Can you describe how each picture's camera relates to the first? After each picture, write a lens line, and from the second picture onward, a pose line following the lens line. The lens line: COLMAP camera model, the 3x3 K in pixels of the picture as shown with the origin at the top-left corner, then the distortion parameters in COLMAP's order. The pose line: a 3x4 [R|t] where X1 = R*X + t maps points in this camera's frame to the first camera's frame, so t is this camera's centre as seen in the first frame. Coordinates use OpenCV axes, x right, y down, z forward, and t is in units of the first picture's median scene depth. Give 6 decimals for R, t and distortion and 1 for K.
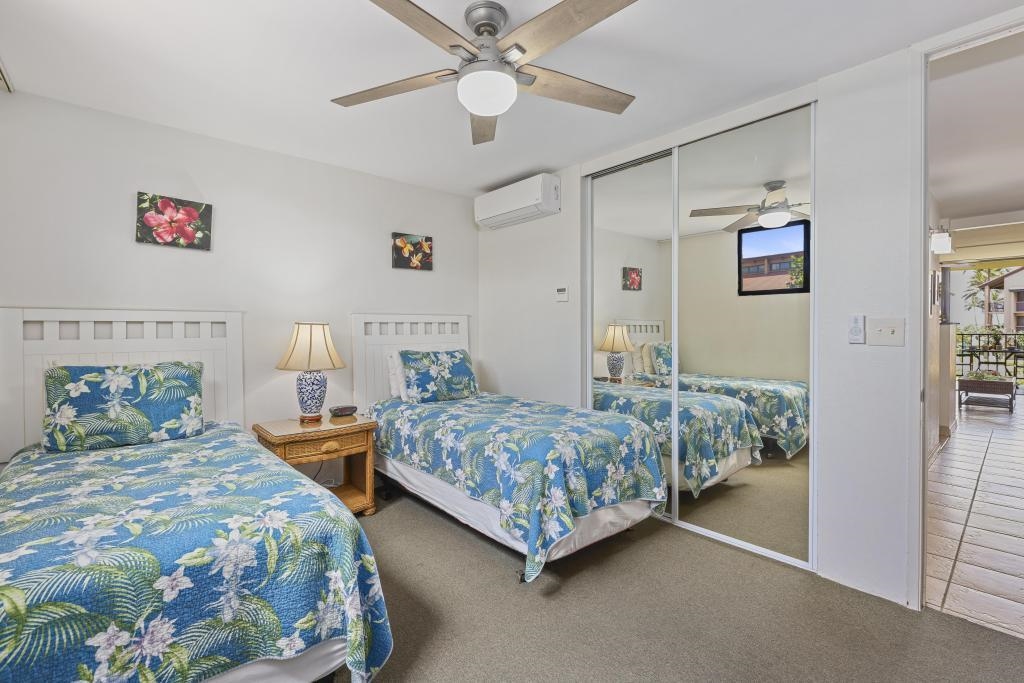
lens RADIAL K [[460.0, 0, 514.1], [0, 460.0, 332.2], [0, 0, 1]] dist [0.001427, -0.001680]
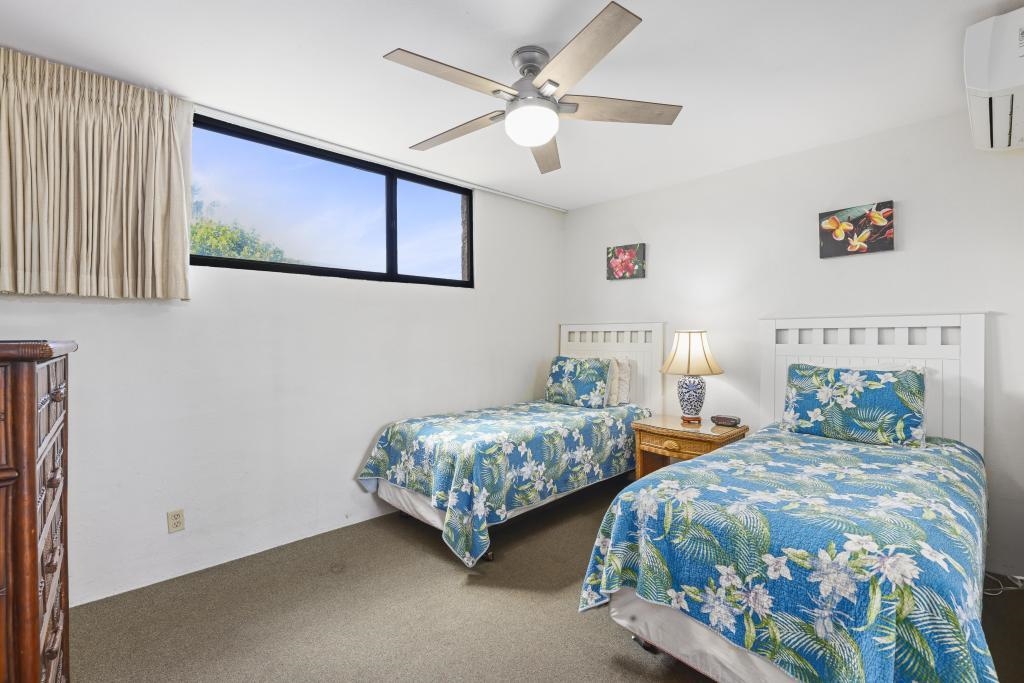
lens RADIAL K [[460.0, 0, 510.8], [0, 460.0, 337.8], [0, 0, 1]] dist [0.001427, -0.001680]
pose [[0.013466, 0.008545, -0.999873, 0.641293], [-0.005480, 0.999949, 0.008472, -0.010863], [0.999894, 0.005365, 0.013512, 0.572453]]
